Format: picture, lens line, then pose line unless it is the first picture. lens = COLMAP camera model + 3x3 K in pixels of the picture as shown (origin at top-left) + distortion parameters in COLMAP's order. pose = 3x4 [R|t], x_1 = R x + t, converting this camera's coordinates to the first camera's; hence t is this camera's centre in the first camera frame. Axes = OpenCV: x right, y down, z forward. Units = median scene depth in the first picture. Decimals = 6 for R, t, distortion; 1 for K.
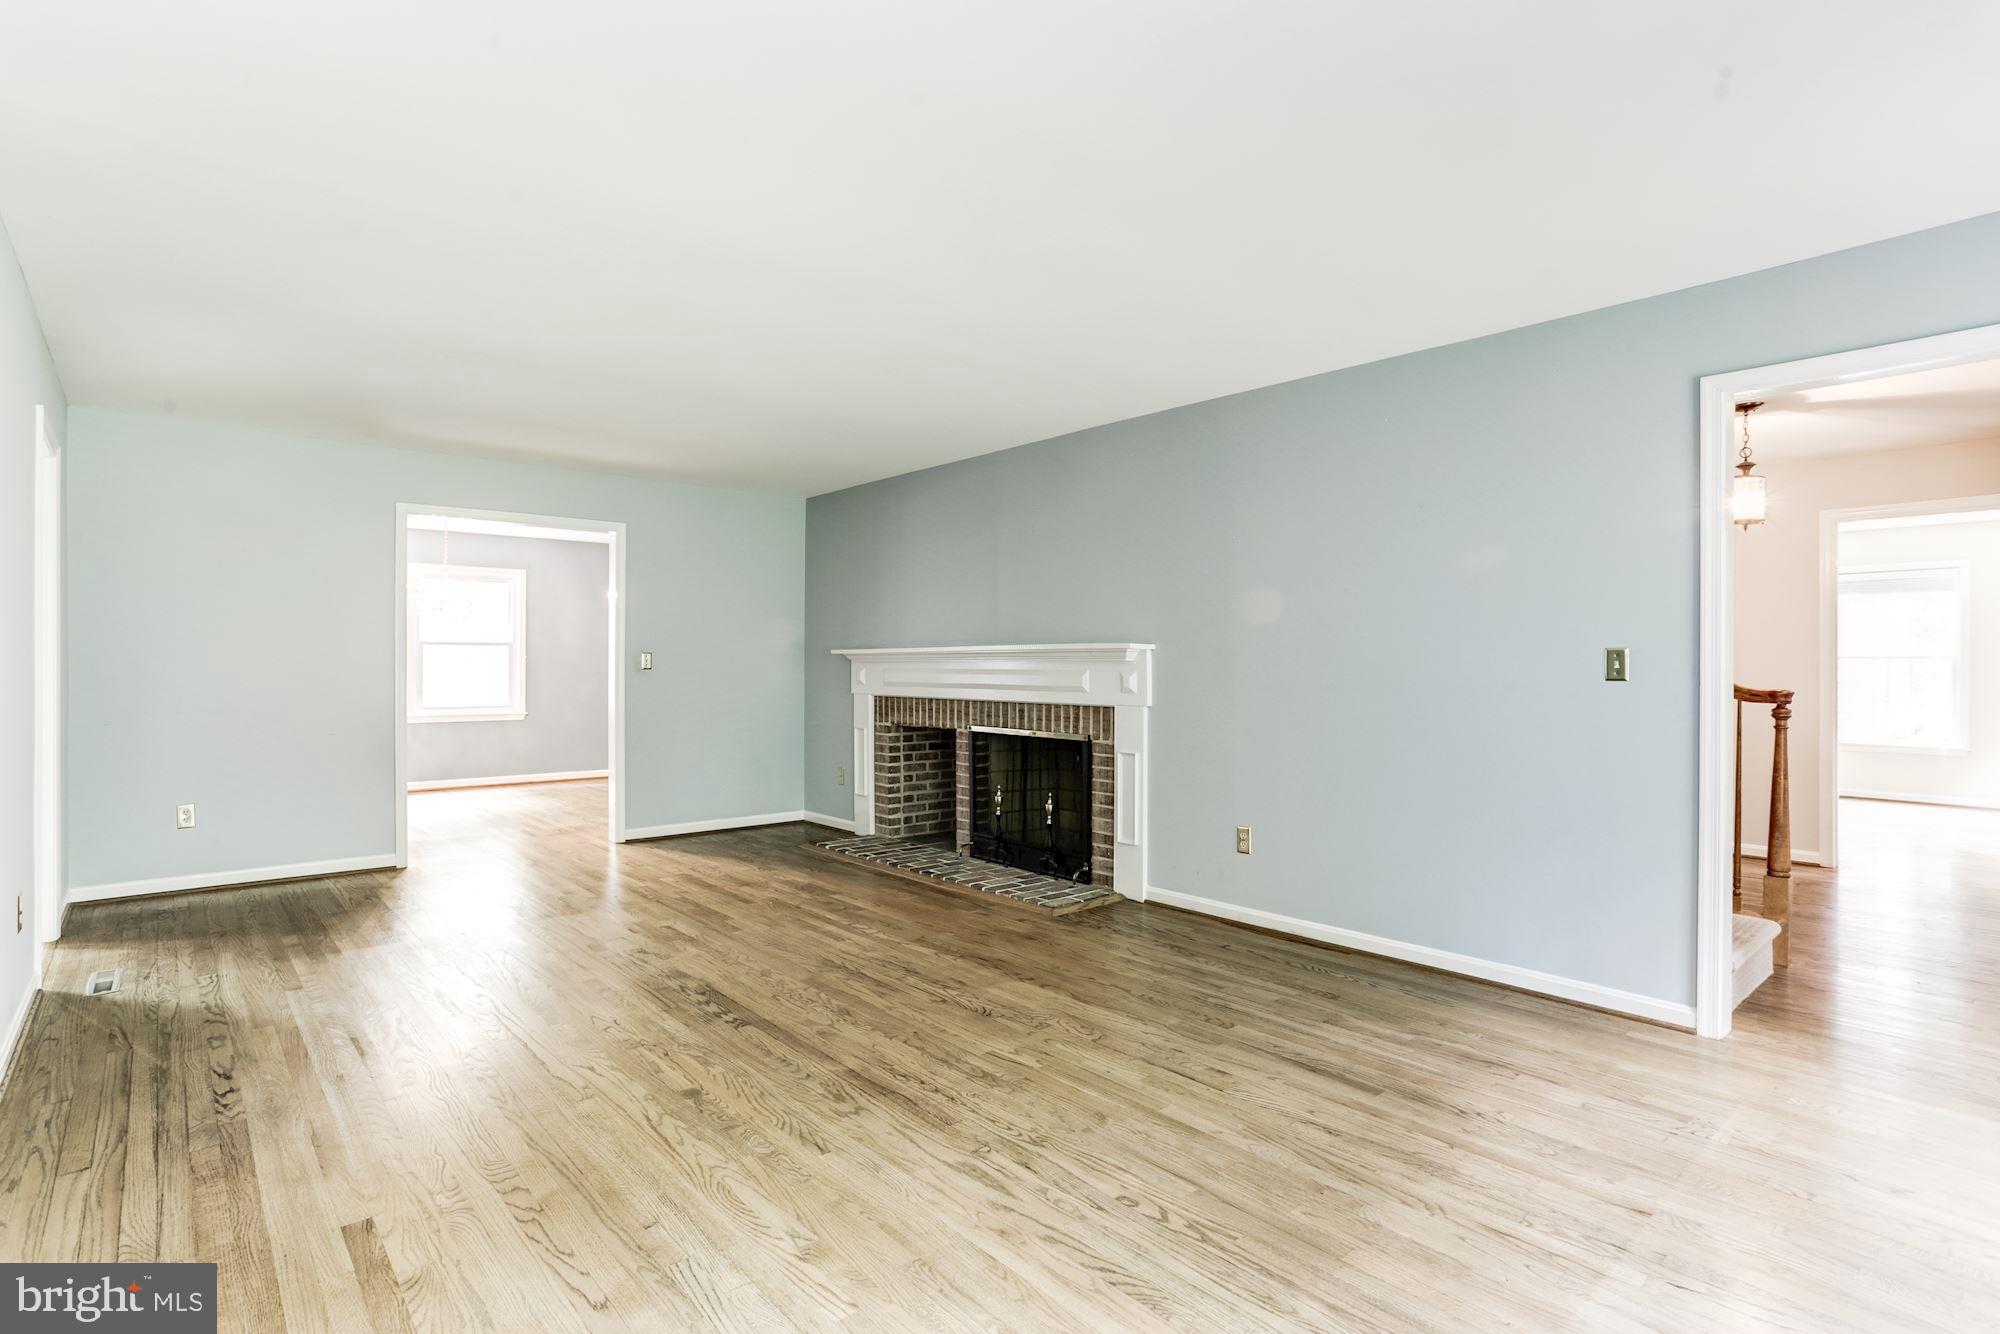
lens RADIAL K [[991.7, 0, 1000.0], [0, 991.7, 667.0], [0, 0, 1]] dist [-0.061279, 0.037049]
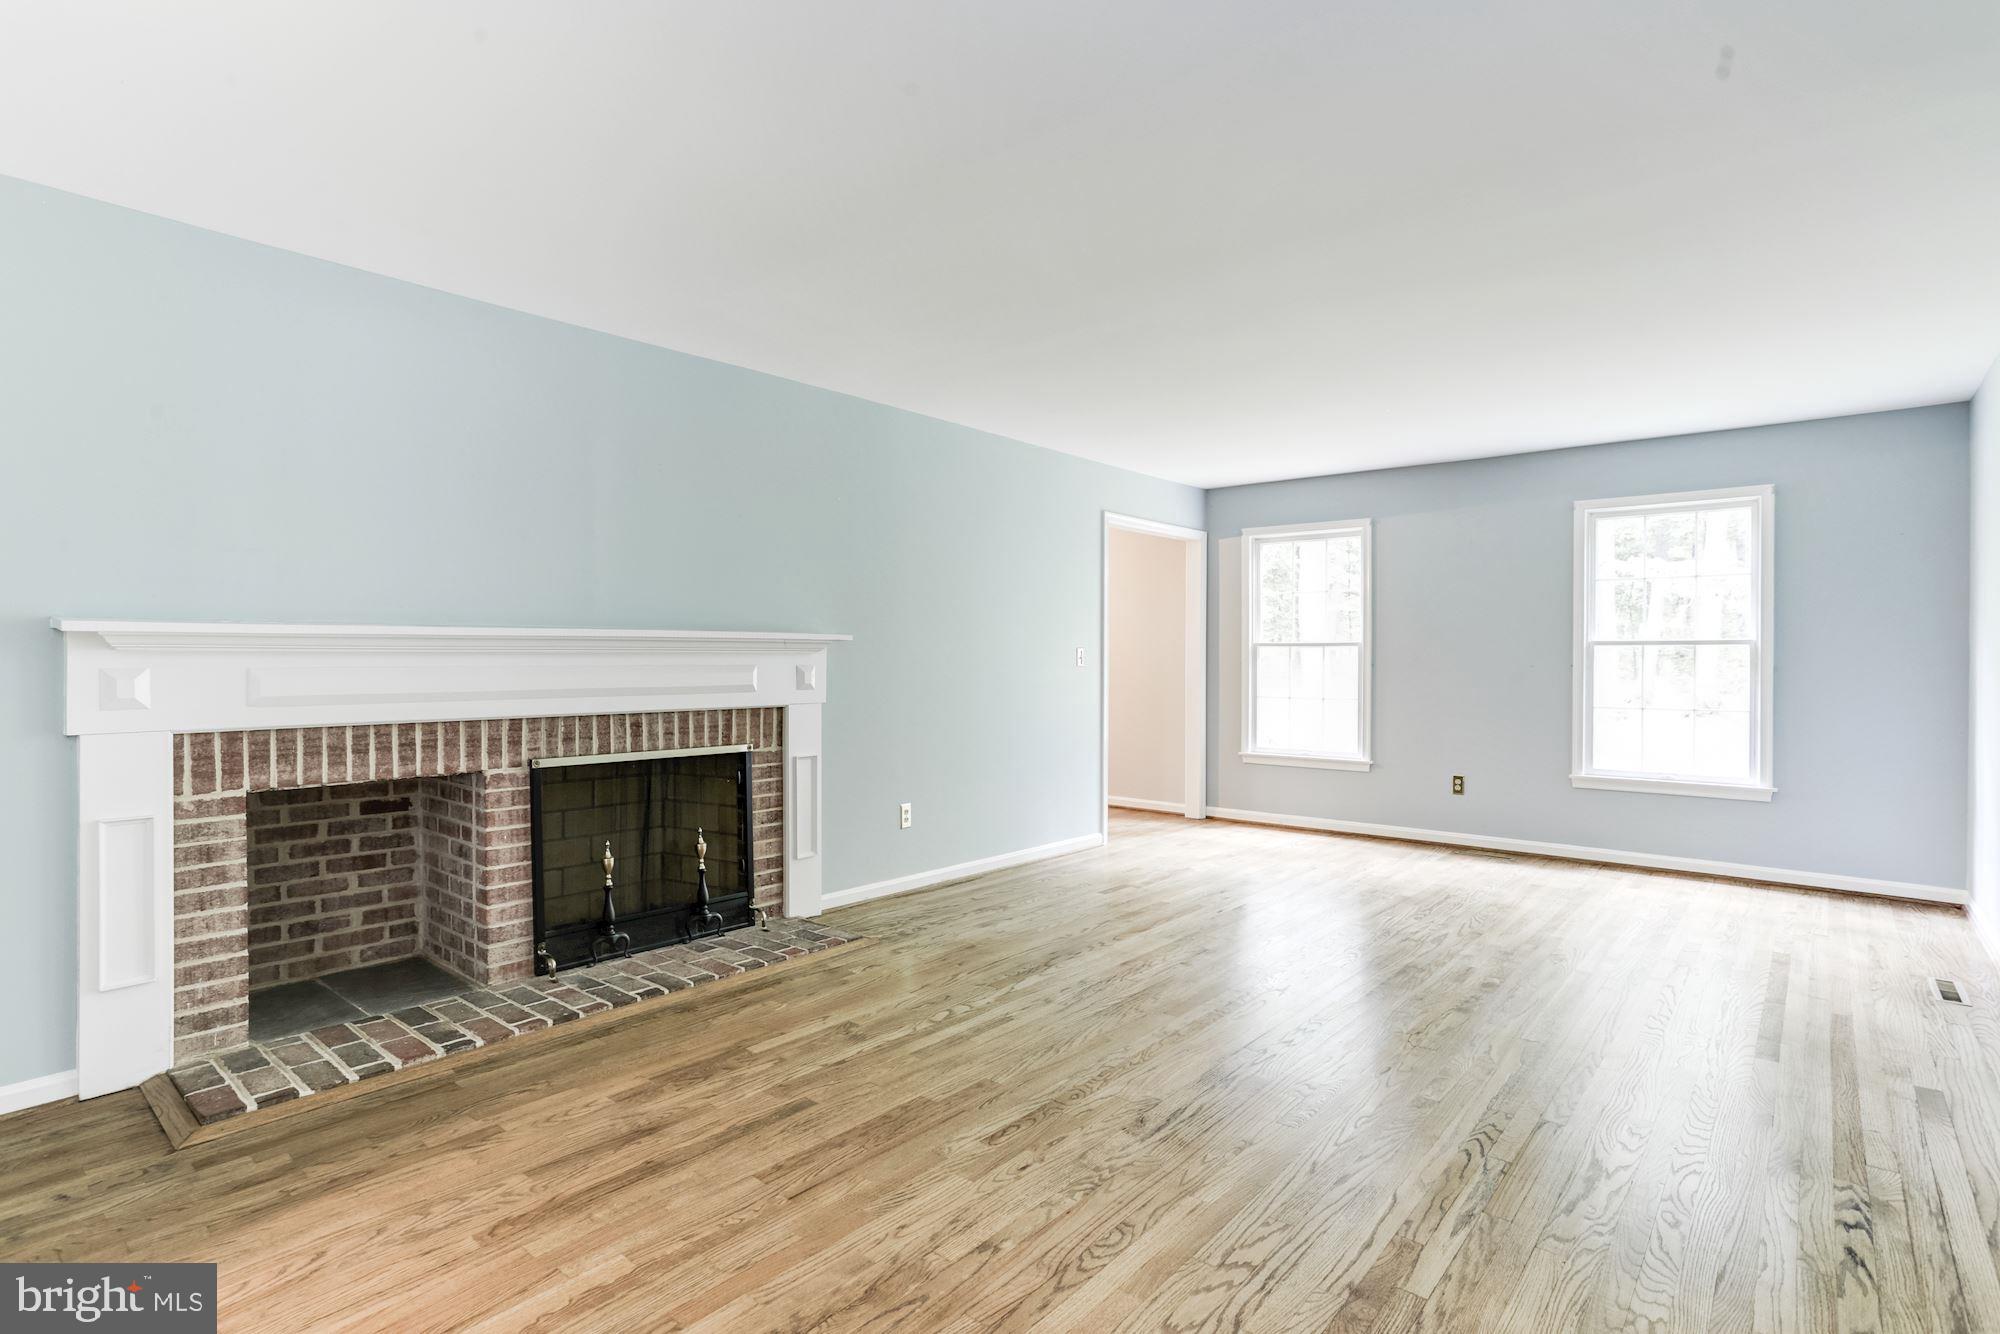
lens RADIAL K [[991.7, 0, 1000.0], [0, 991.7, 667.0], [0, 0, 1]] dist [-0.061279, 0.037049]
pose [[-0.147113, -0.013076, 0.989033, -0.742623], [0.001593, 0.999908, 0.013457, -0.005532], [-0.989118, 0.003556, -0.147079, 0.909147]]
